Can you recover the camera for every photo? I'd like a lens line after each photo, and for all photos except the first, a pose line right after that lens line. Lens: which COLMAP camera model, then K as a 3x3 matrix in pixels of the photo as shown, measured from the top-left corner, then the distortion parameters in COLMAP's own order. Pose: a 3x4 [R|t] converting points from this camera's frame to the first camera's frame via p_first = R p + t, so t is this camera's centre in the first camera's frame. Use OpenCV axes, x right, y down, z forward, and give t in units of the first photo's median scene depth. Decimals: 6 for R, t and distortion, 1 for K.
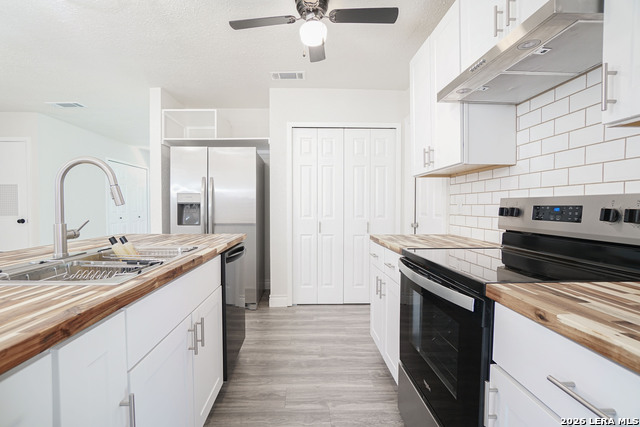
lens RADIAL K [[310.5, 0, 320.0], [0, 310.5, 213.5], [0, 0, 1]] dist [-0.056186, -0.000137]
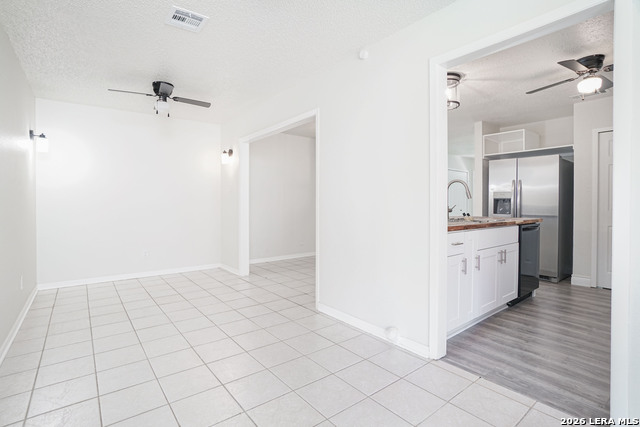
lens RADIAL K [[315.8, 0, 320.0], [0, 315.8, 204.8], [0, 0, 1]] dist [-0.001455, 0.000130]
pose [[0.596172, 0.008831, -0.802808, 0.252945], [-0.023098, 0.999714, -0.006155, 0.024221], [0.802525, 0.022213, 0.596205, -0.567031]]
